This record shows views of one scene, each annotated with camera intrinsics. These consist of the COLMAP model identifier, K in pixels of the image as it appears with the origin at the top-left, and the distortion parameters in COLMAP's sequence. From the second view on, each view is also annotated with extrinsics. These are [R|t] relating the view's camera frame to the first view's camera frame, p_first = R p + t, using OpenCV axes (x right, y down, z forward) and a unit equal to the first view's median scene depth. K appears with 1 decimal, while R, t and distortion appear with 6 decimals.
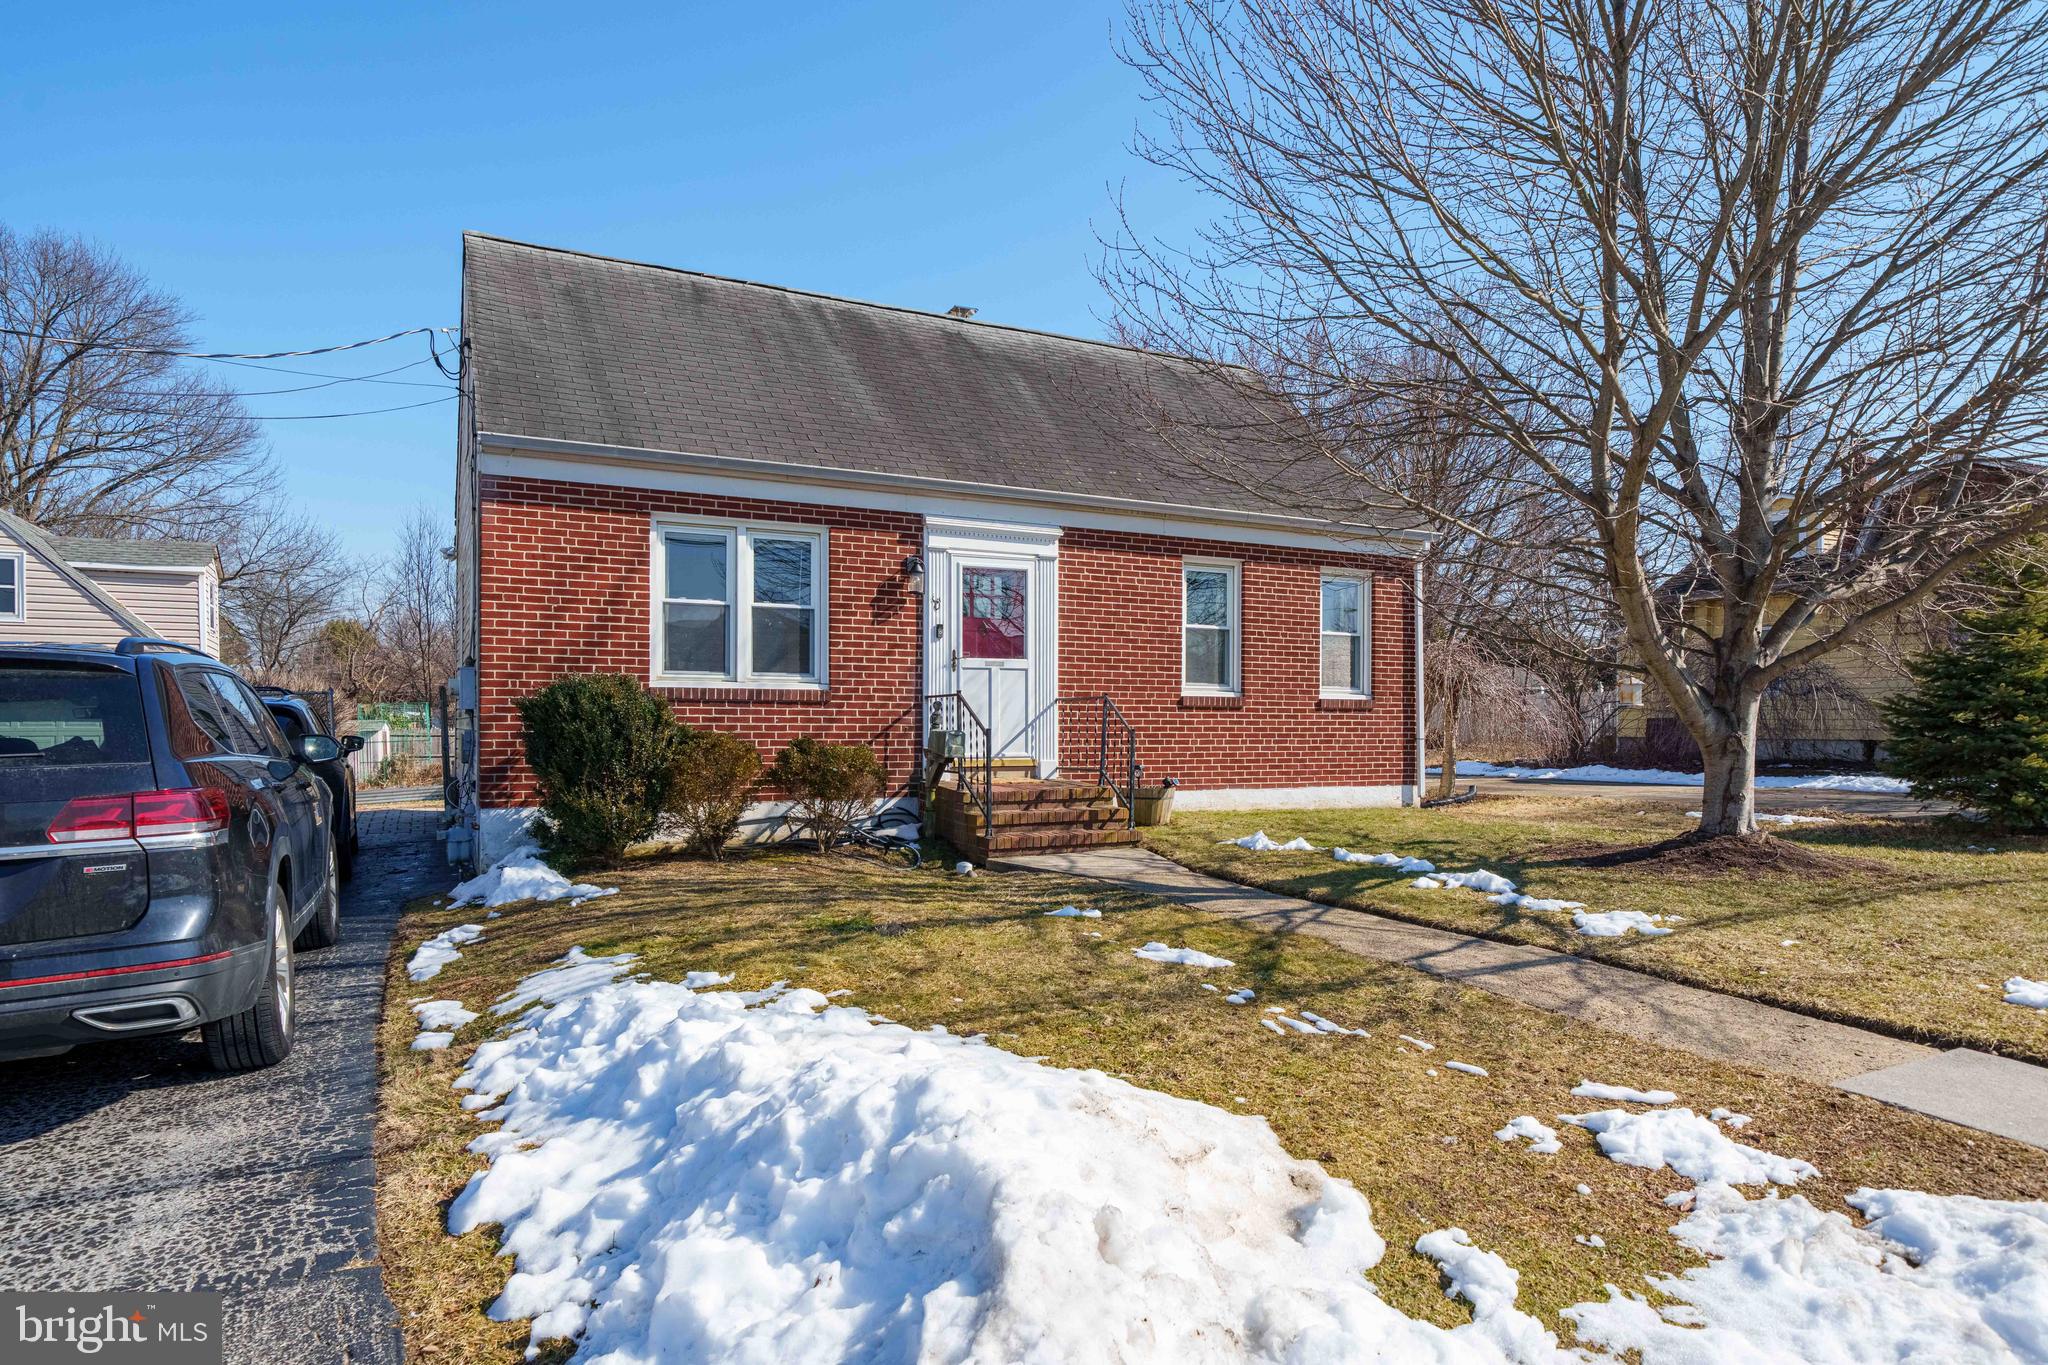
lens RADIAL K [[1174.1, 0, 1025.3], [0, 1174.1, 685.2], [0, 0, 1]] dist [0.001478, 0.000082]
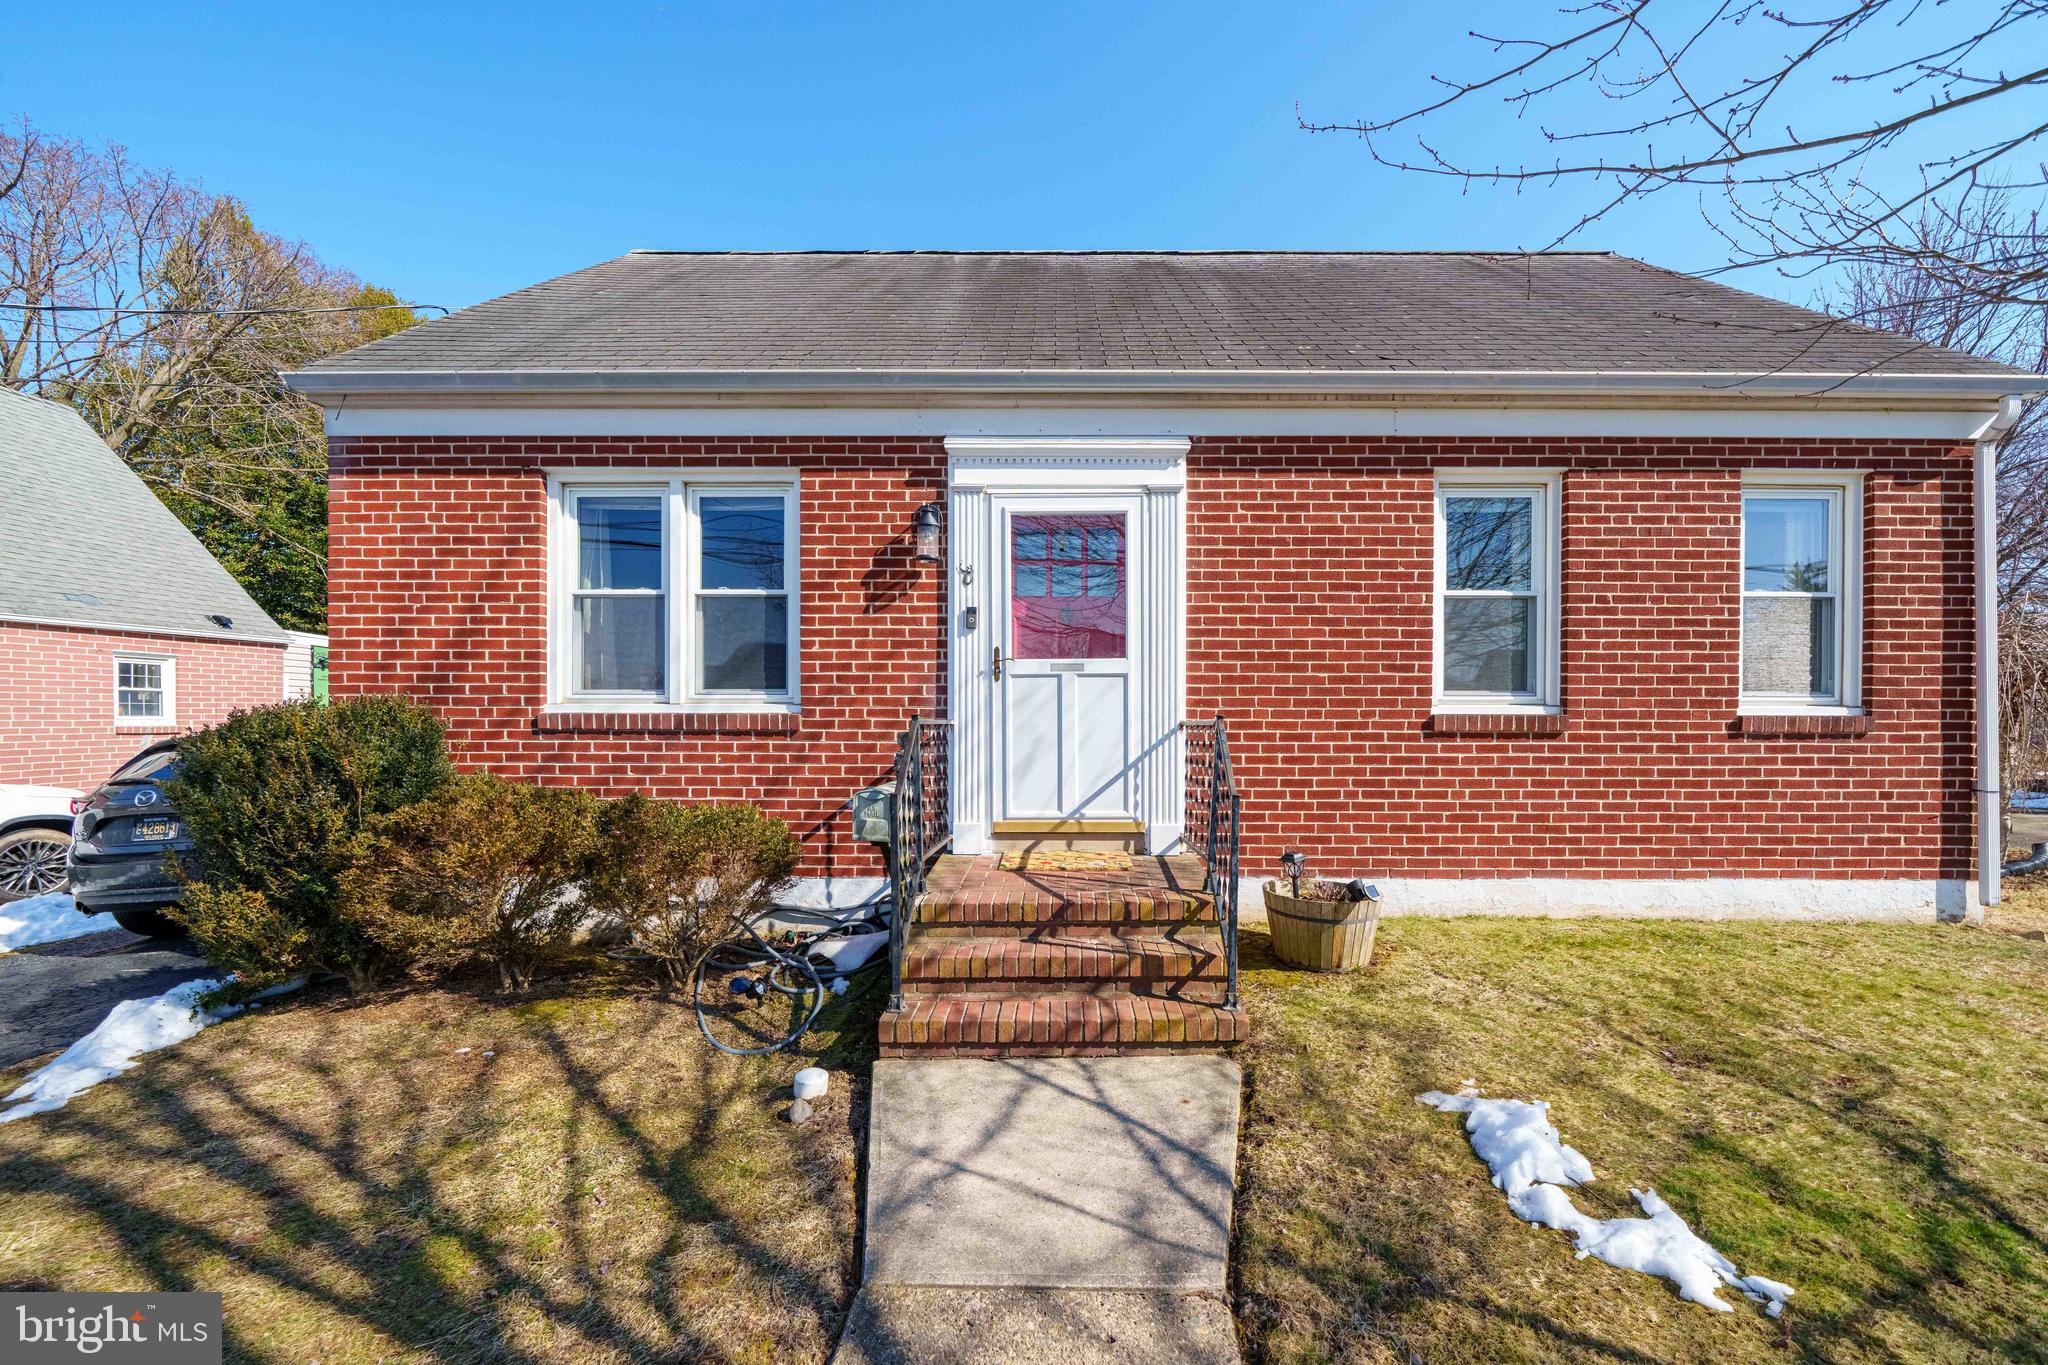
lens RADIAL K [[777.7, 0, 1023.9], [0, 777.7, 701.3], [0, 0, 1]] dist [-0.003884, -0.000791]
pose [[0.891572, -0.002688, -0.452870, 0.143418], [0.016892, 0.999484, 0.027323, -0.012281], [0.452563, -0.032011, 0.891158, 0.642906]]
